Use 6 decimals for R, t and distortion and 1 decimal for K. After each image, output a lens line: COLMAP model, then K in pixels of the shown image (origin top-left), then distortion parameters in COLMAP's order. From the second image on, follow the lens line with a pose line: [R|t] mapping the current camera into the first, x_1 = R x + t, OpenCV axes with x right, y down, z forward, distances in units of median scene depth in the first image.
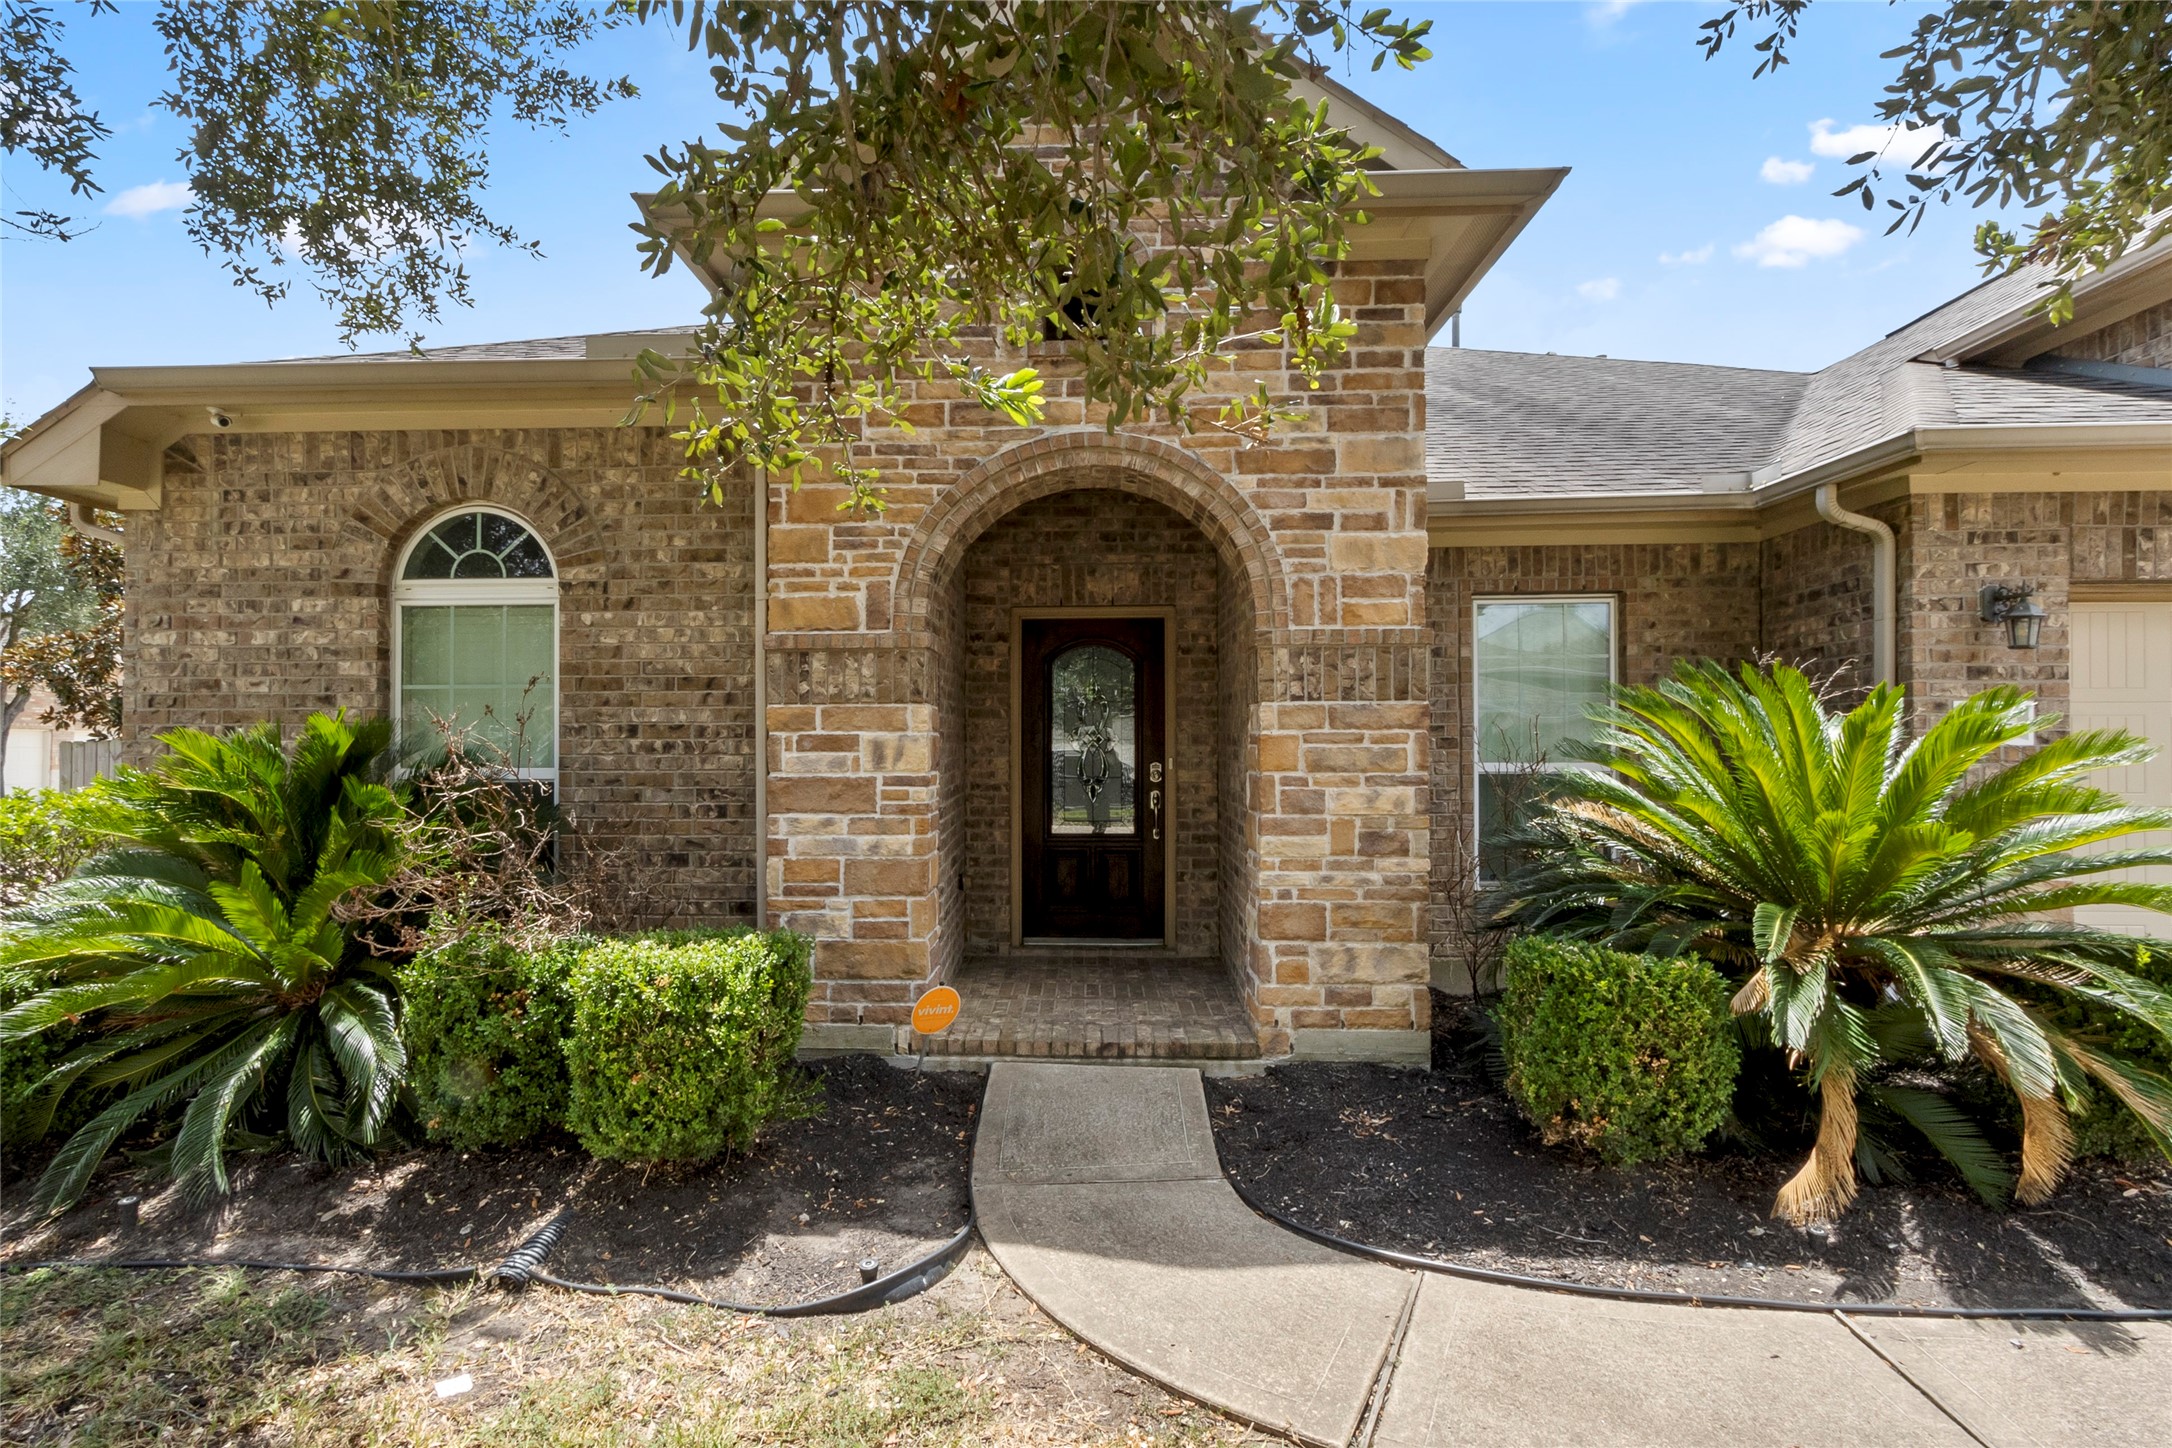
lens RADIAL K [[998.9, 0, 1078.9], [0, 998.9, 743.9], [0, 0, 1]] dist [0.017342, -0.000056]
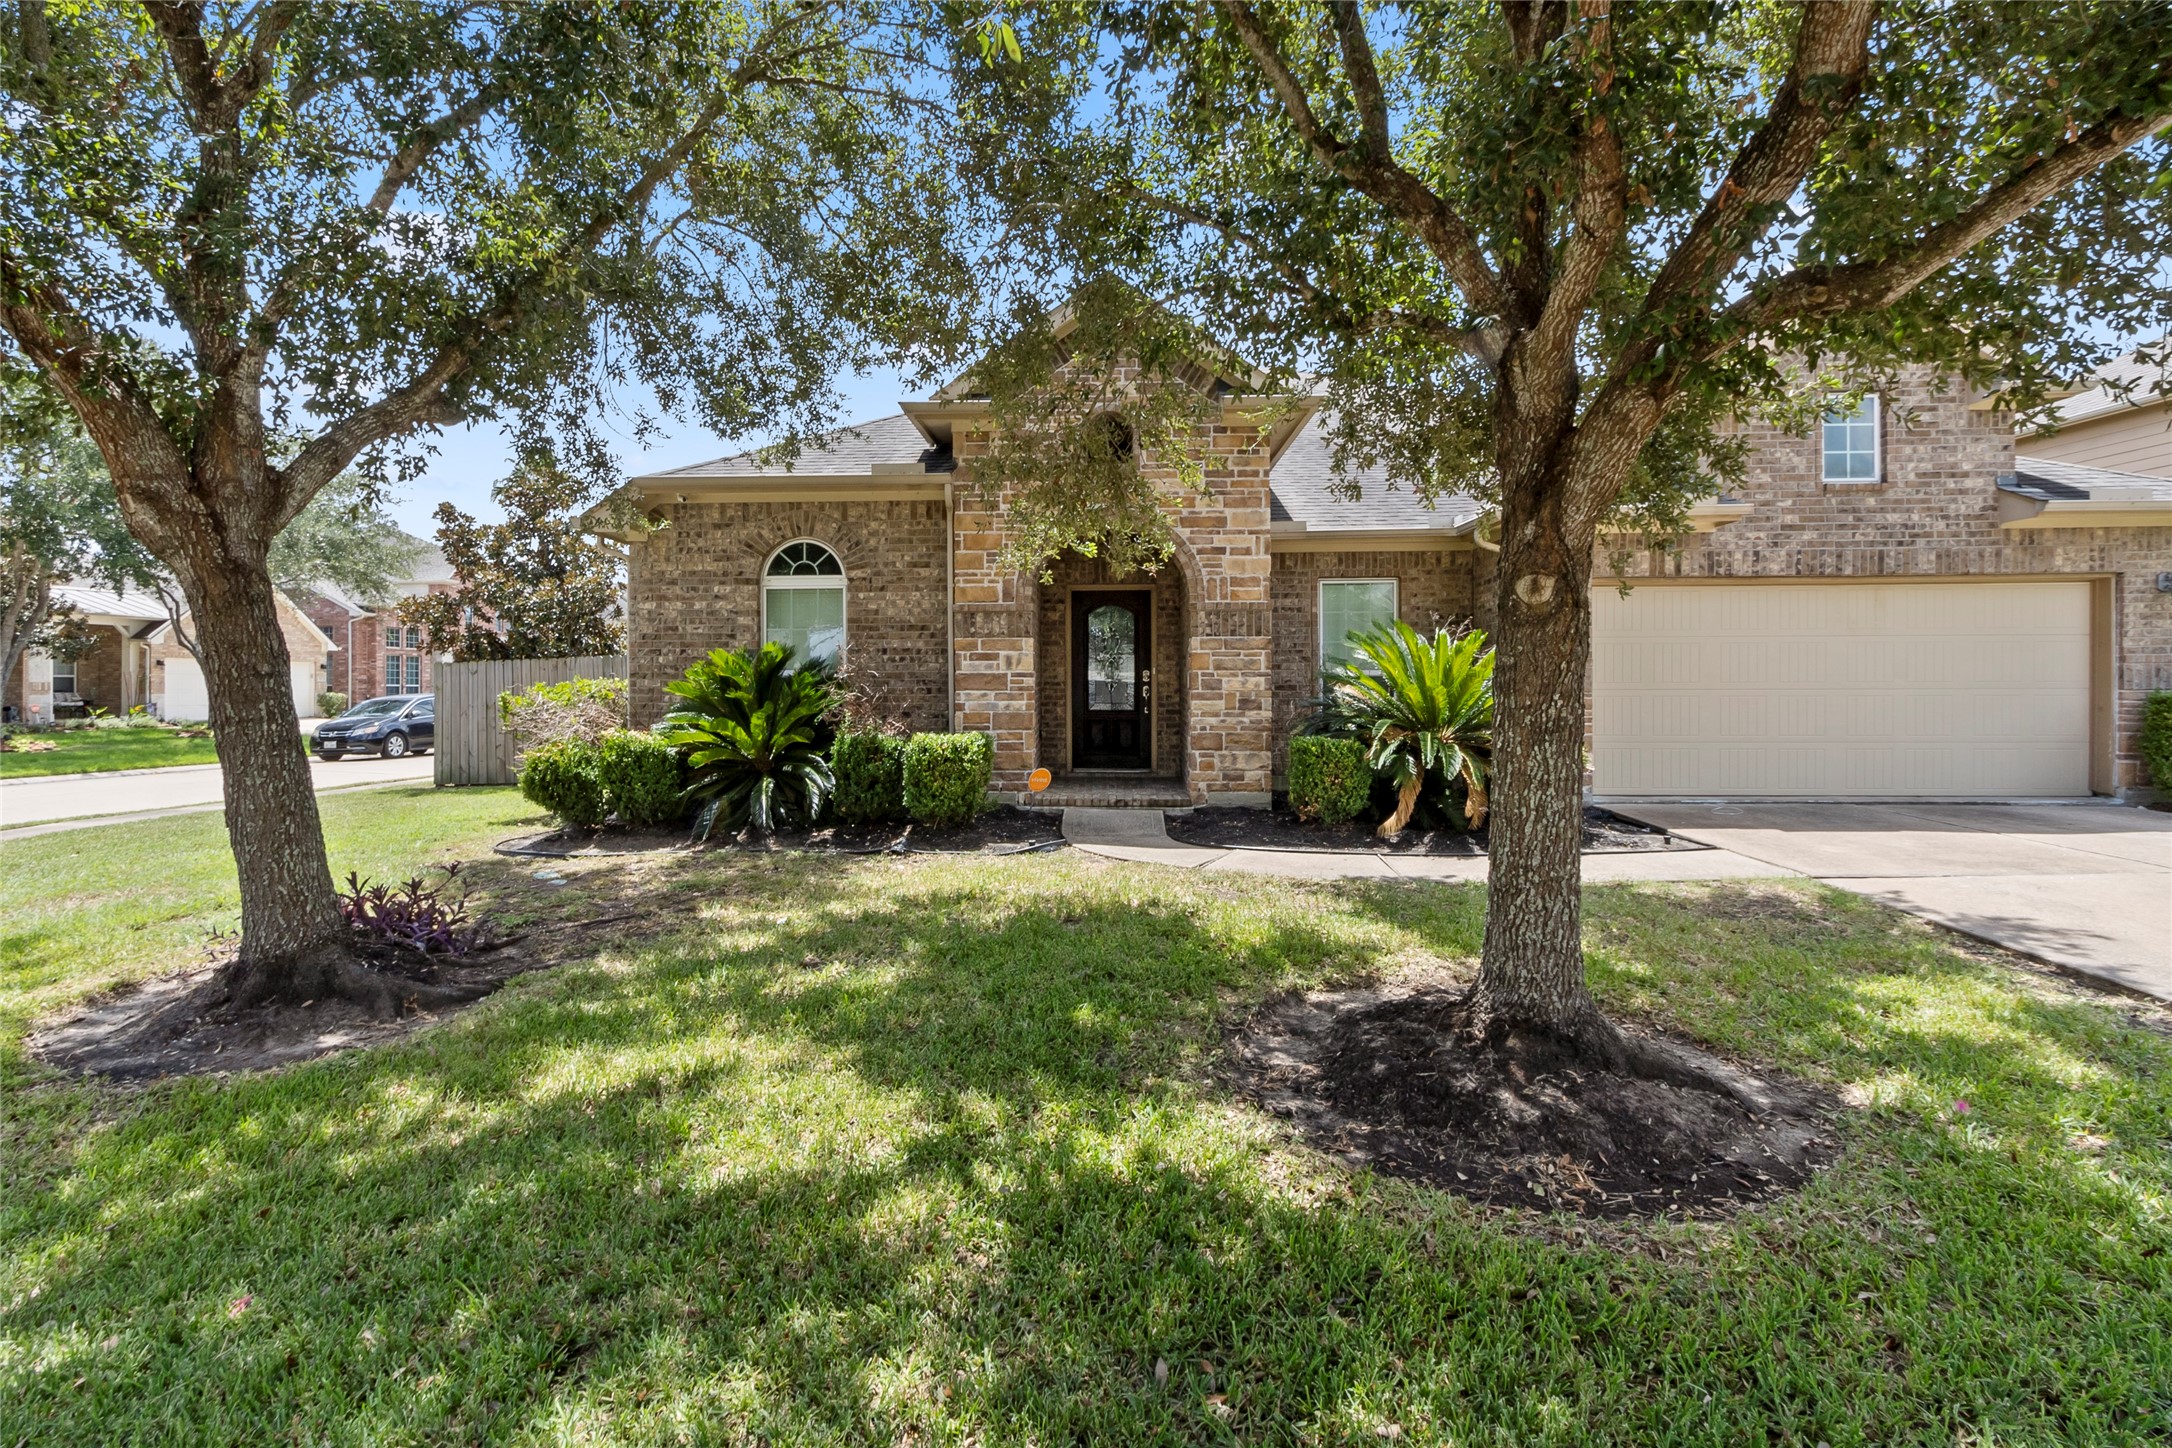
lens RADIAL K [[998.9, 0, 1103.0], [0, 998.9, 708.4], [0, 0, 1]] dist [0.017342, -0.000056]
pose [[0.999942, -0.001454, 0.010692, -0.027000], [0.001152, 0.999600, 0.028265, 0.048113], [-0.010728, -0.028251, 0.999543, -1.080481]]
